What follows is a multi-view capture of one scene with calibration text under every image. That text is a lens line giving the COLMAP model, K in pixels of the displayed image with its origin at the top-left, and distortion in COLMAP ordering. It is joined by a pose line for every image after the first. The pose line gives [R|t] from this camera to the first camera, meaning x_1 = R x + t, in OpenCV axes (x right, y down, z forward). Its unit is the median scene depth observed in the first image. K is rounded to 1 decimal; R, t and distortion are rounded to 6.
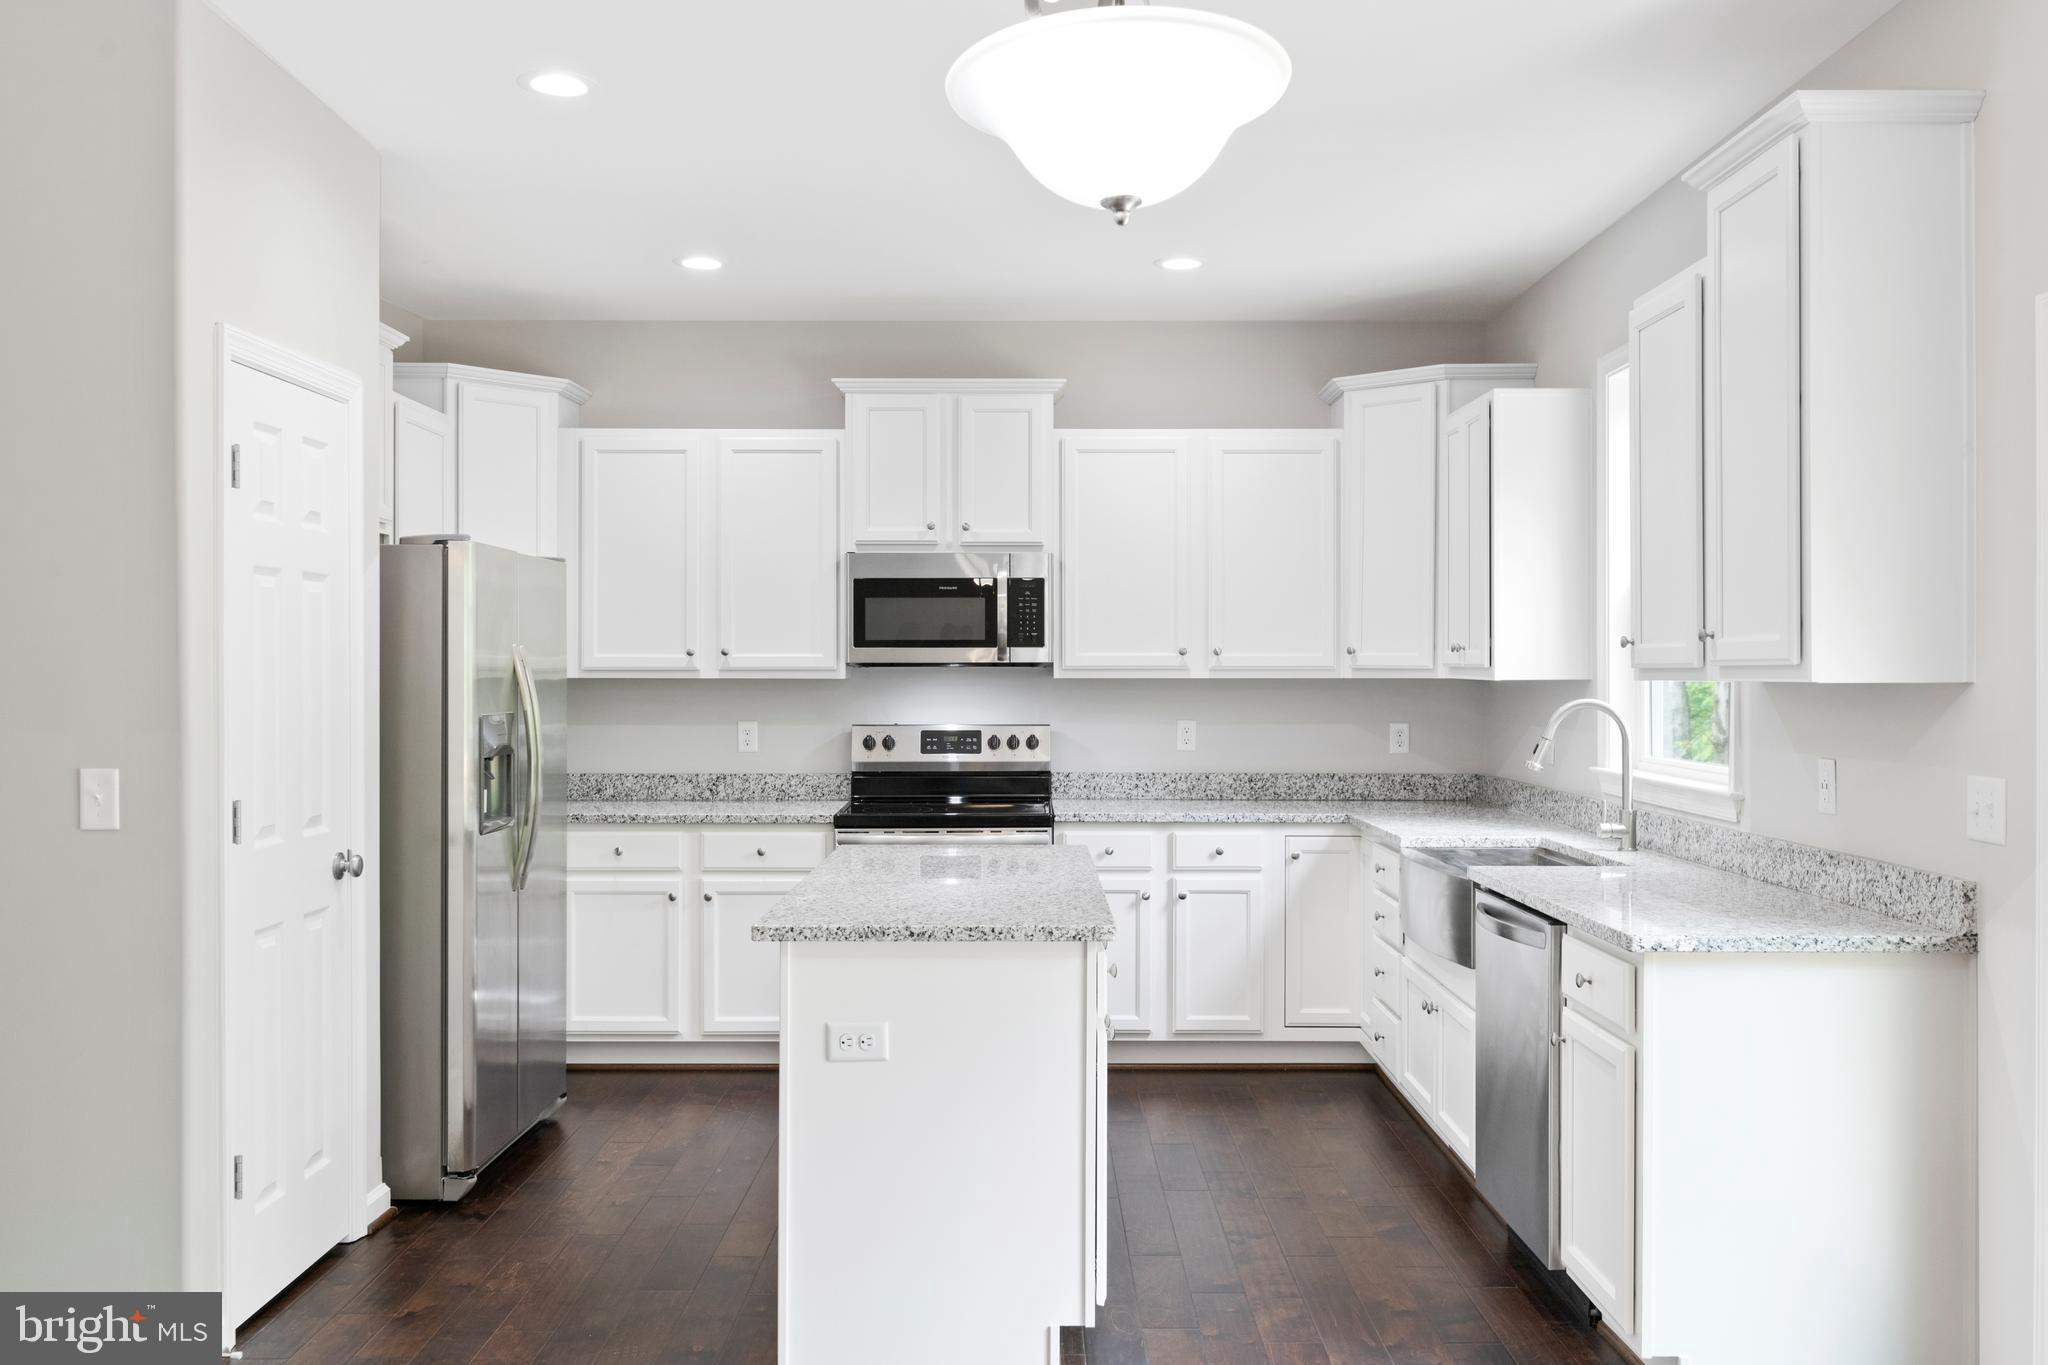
lens RADIAL K [[1684.2, 0, 1049.2], [0, 1684.2, 671.7], [0, 0, 1]] dist [-0.001872, 0.003017]
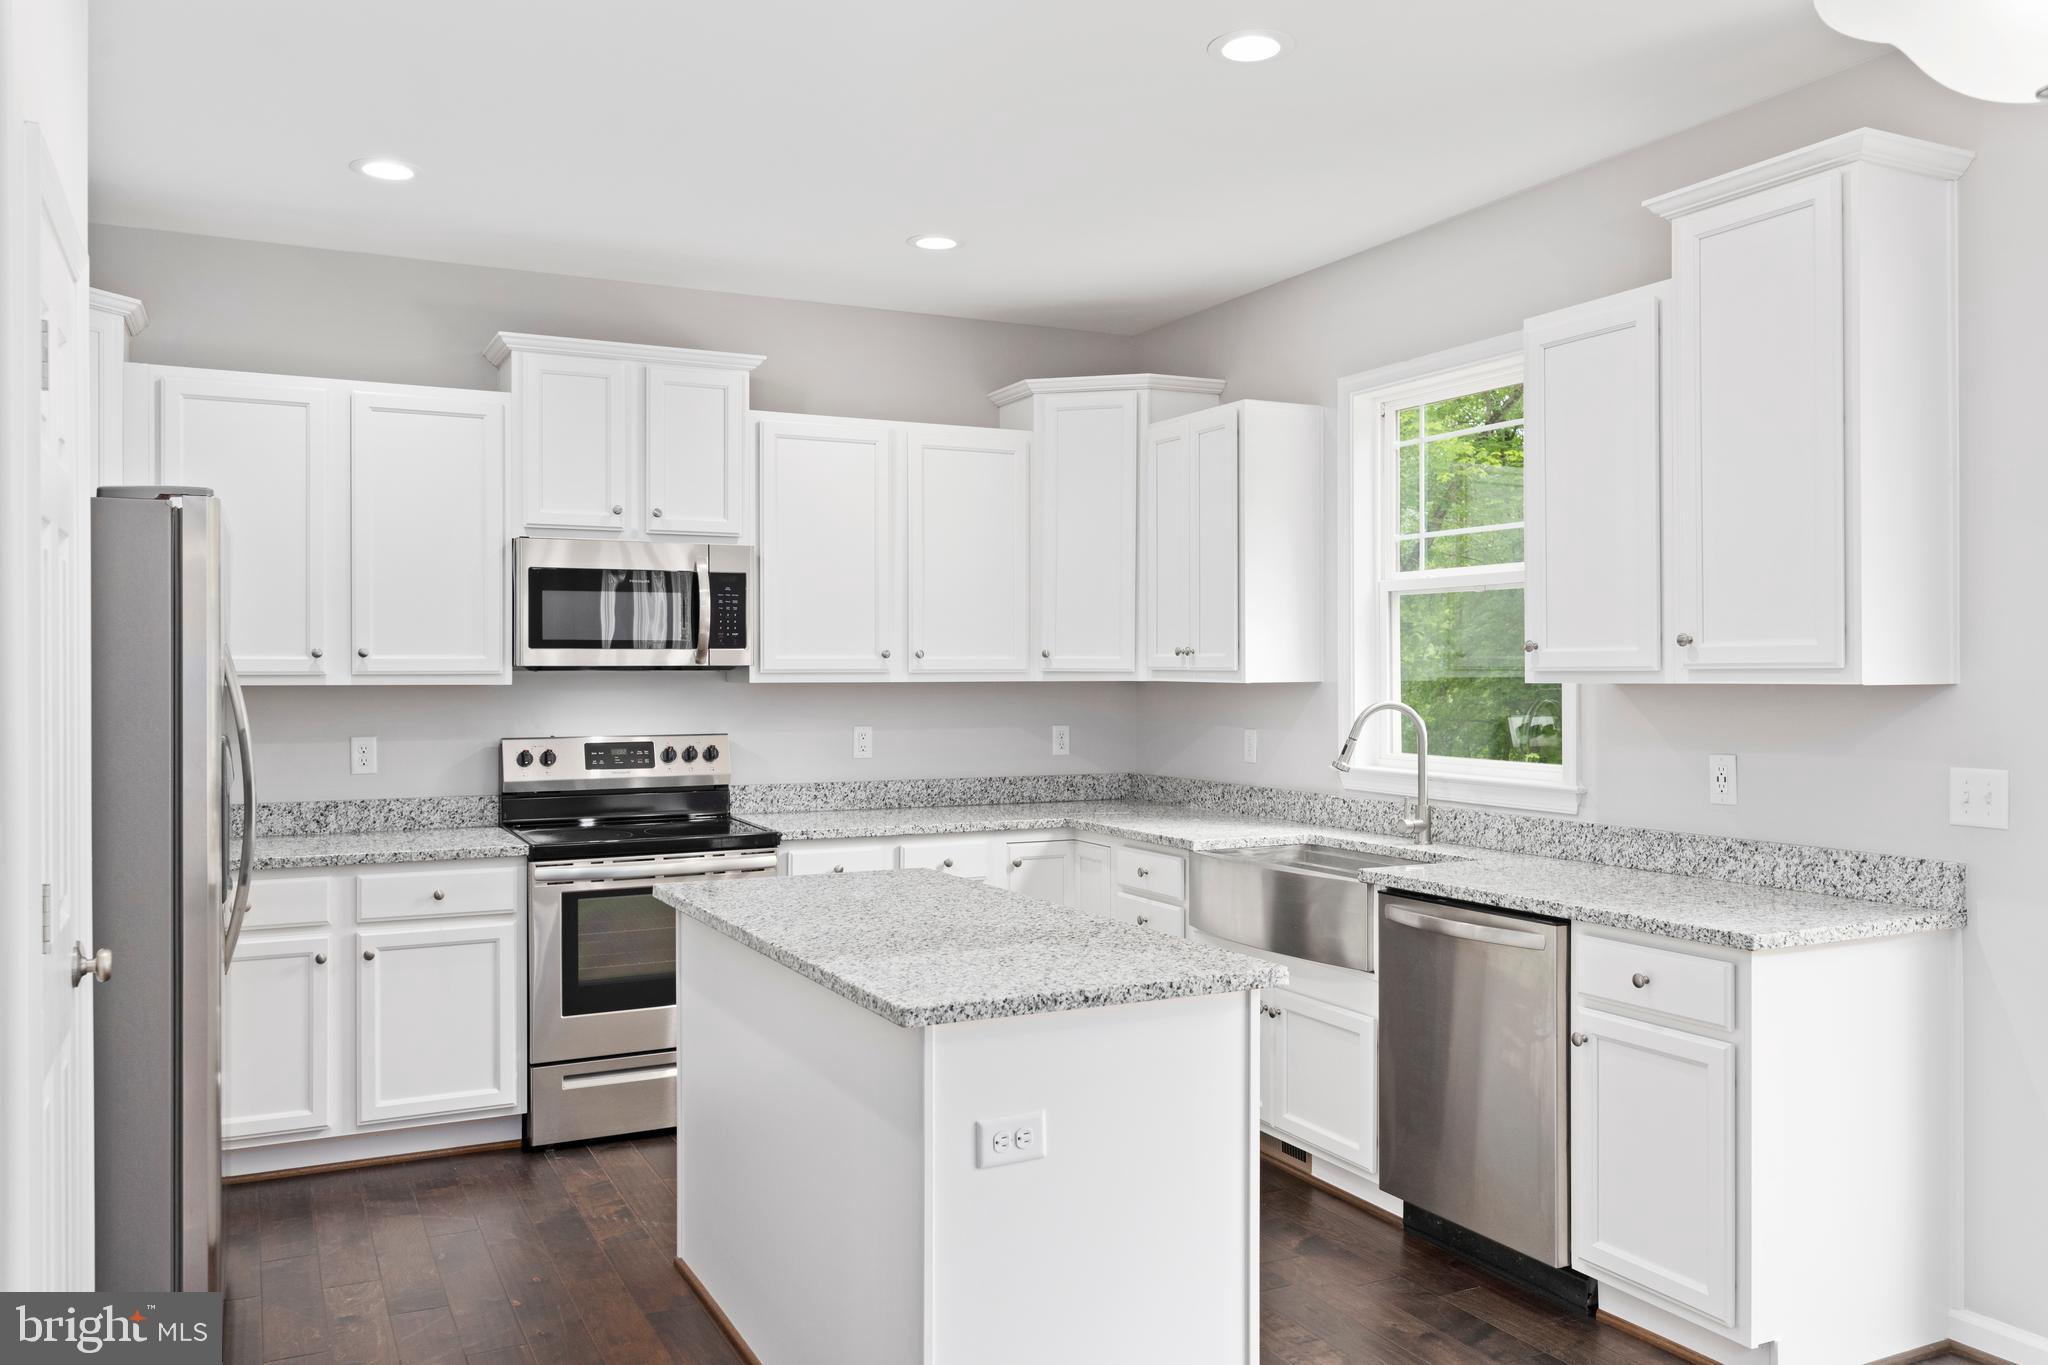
lens RADIAL K [[1546.0, 0, 1039.6], [0, 1546.0, 676.1], [0, 0, 1]] dist [-0.000146, 0.006502]
pose [[0.897208, -0.002676, 0.441600, -0.238495], [0.002204, 0.999996, 0.001583, -0.000923], [-0.441603, -0.000447, 0.897211, 0.187380]]
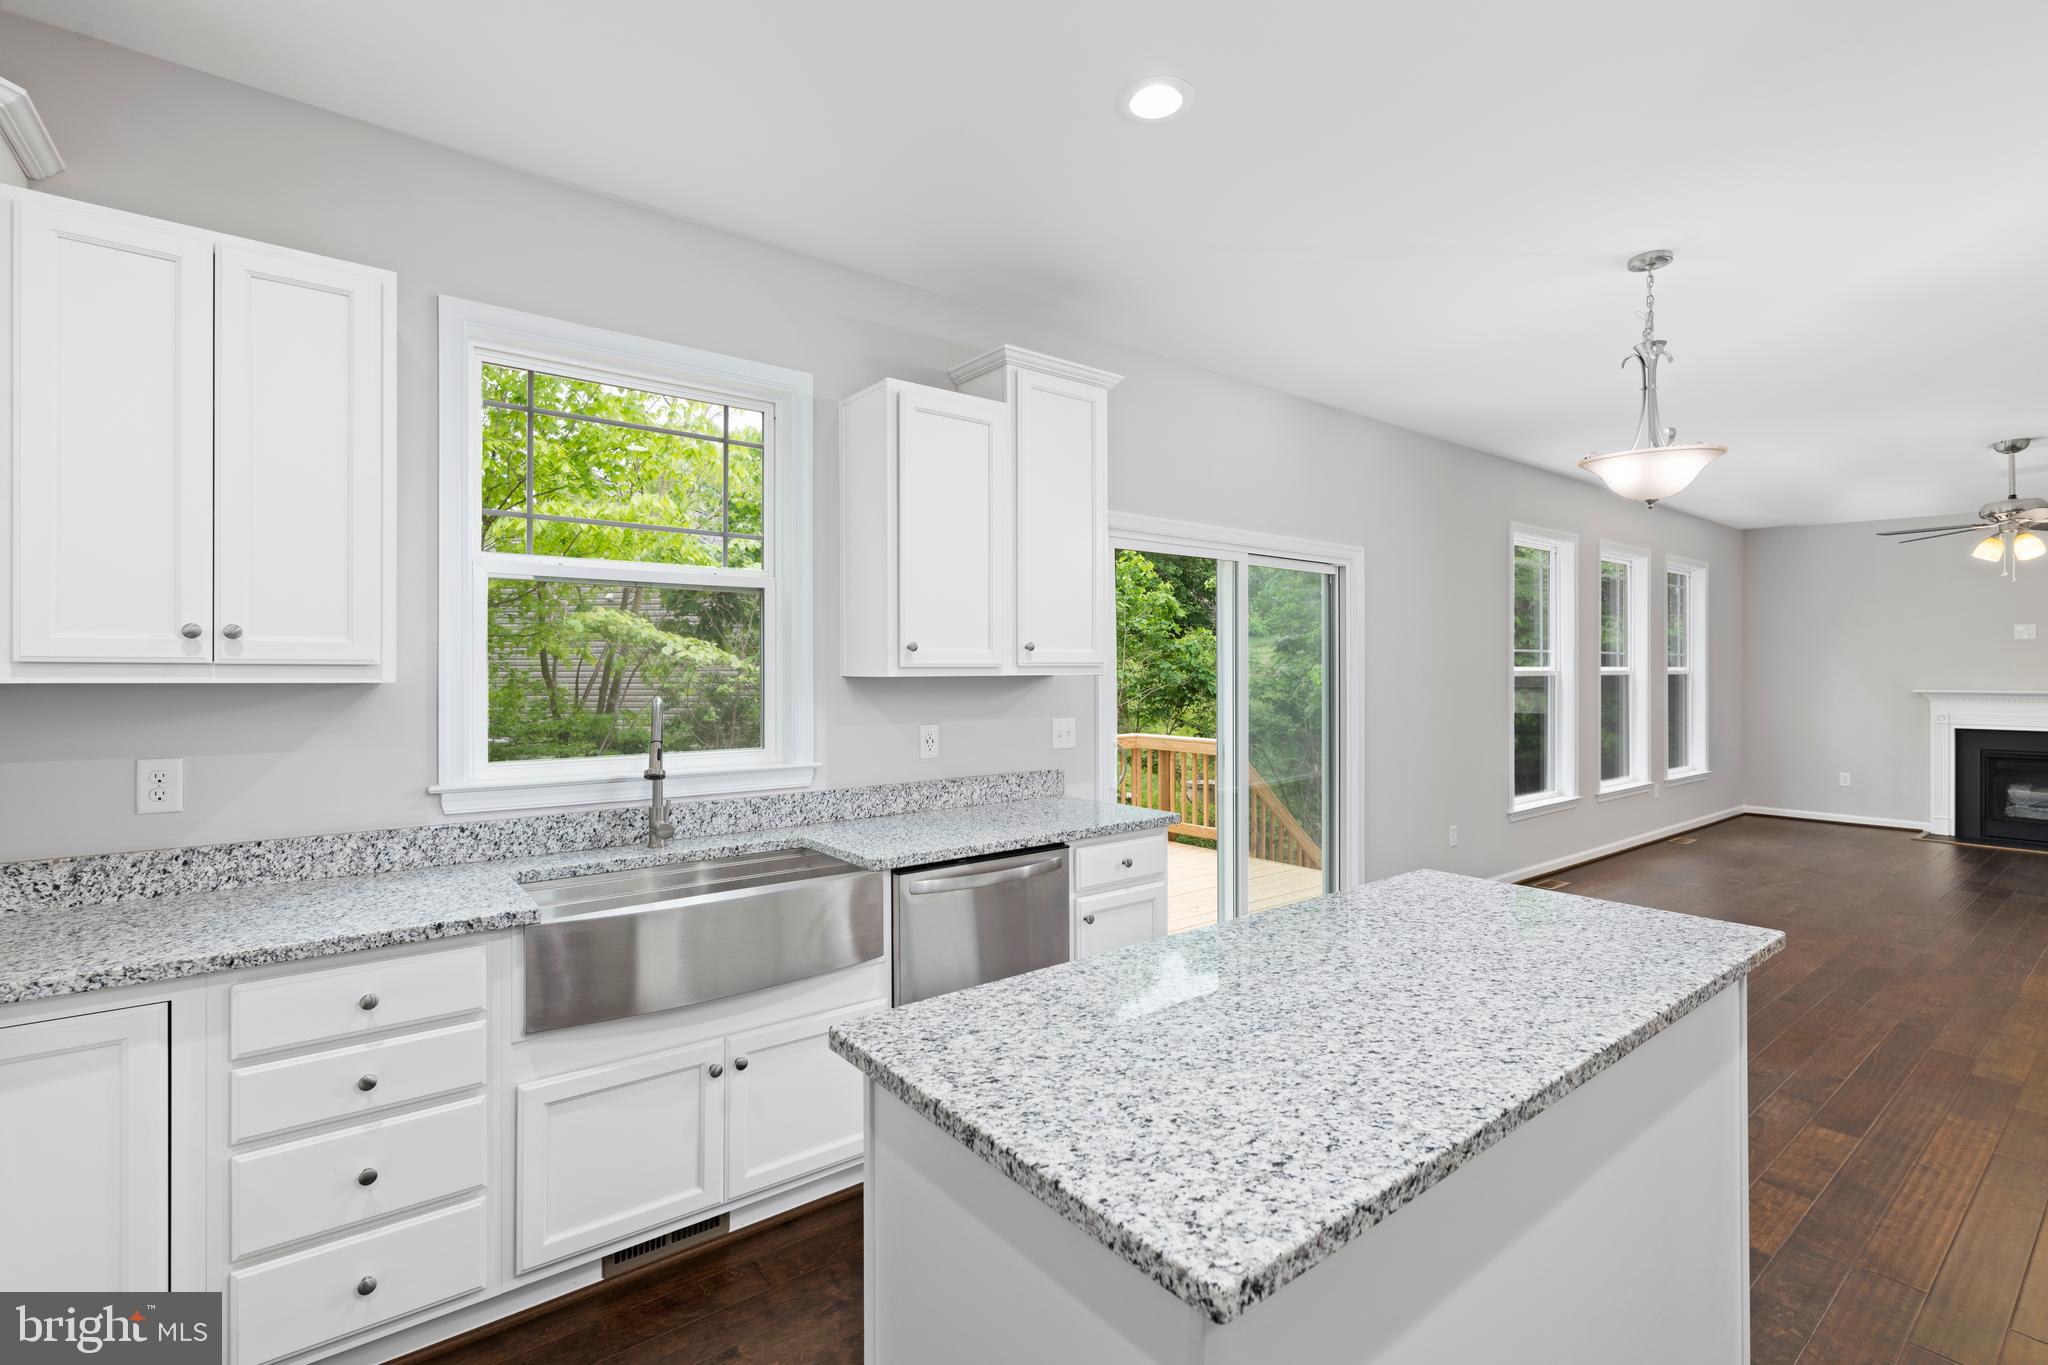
lens RADIAL K [[923.7, 0, 1025.8], [0, 923.7, 668.9], [0, 0, 1]] dist [0.001281, 0.000251]
pose [[-0.602171, 0.002401, 0.798363, -0.186236], [0.002156, 0.999997, -0.001381, 0.000301], [-0.798364, 0.000890, -0.602175, 0.919213]]
